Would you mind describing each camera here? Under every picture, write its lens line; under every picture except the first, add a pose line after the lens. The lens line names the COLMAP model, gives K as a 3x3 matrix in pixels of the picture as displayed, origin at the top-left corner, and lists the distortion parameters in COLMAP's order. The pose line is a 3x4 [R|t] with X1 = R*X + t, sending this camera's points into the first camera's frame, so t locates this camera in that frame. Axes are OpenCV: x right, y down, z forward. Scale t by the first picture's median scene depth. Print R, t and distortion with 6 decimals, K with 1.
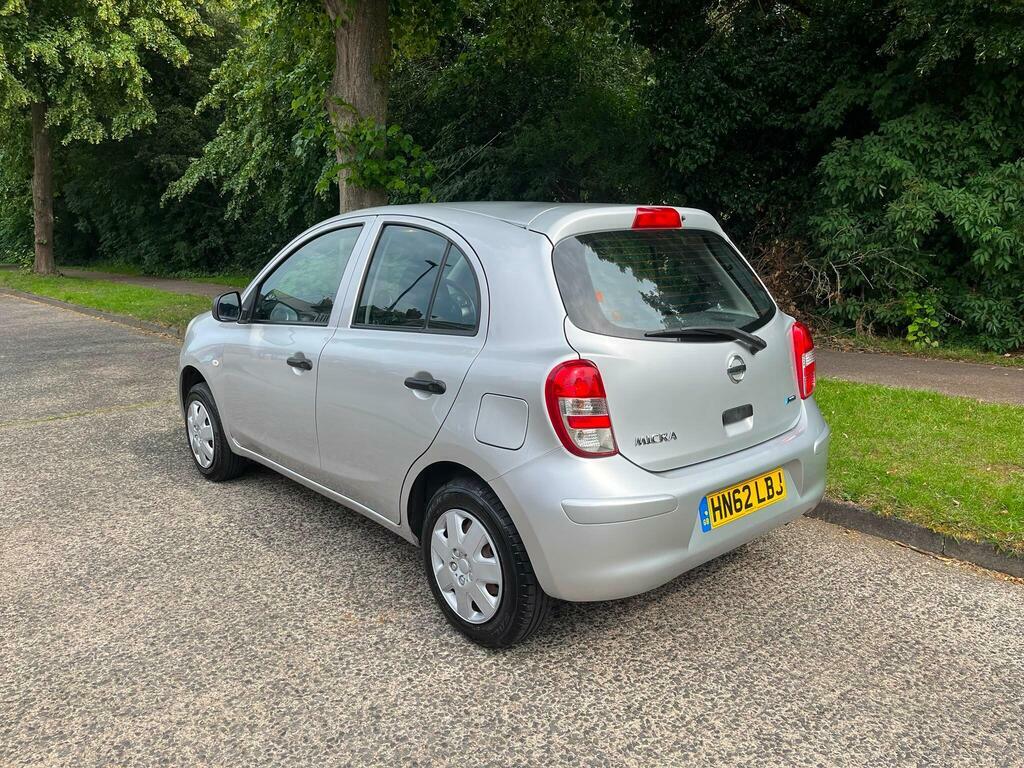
lens RADIAL K [[717.4, 0, 512.0], [0, 717.4, 384.0], [0, 0, 1]] dist [0.003583, -0.023824]
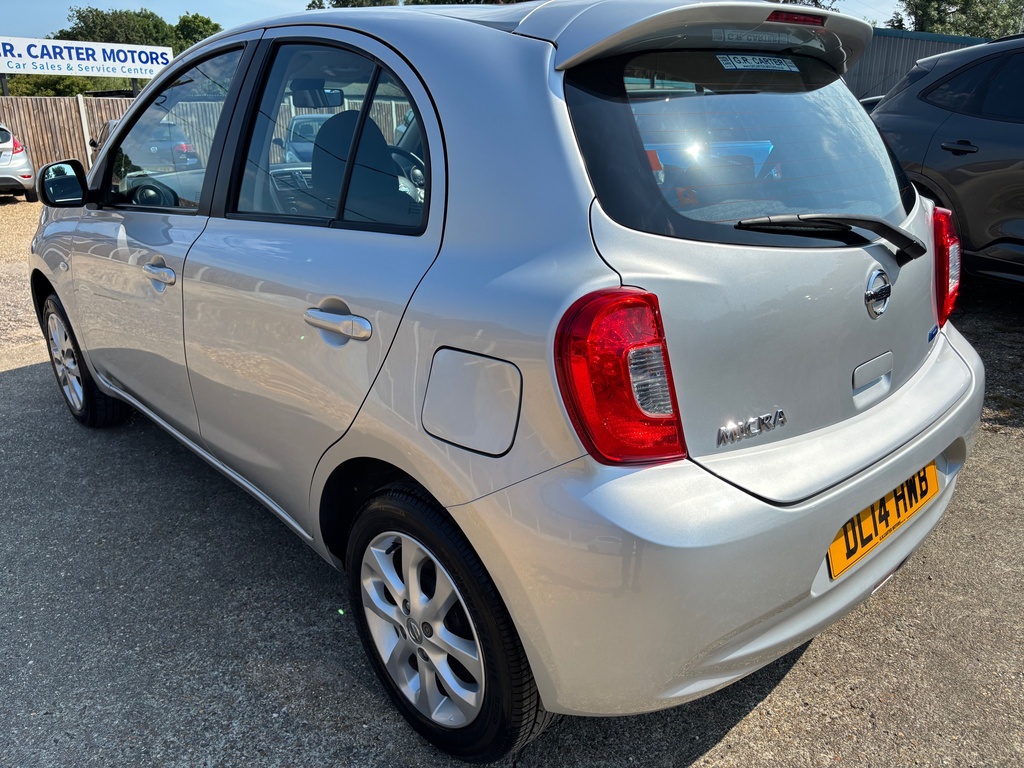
lens RADIAL K [[733.4, 0, 512.0], [0, 733.4, 384.0], [0, 0, 1]] dist [0.049150, -0.000182]
pose [[0.999431, -0.005857, 0.033212, -0.002444], [0.000993, 0.989491, 0.144594, -0.035749], [-0.033710, -0.144479, 0.988934, 0.408224]]
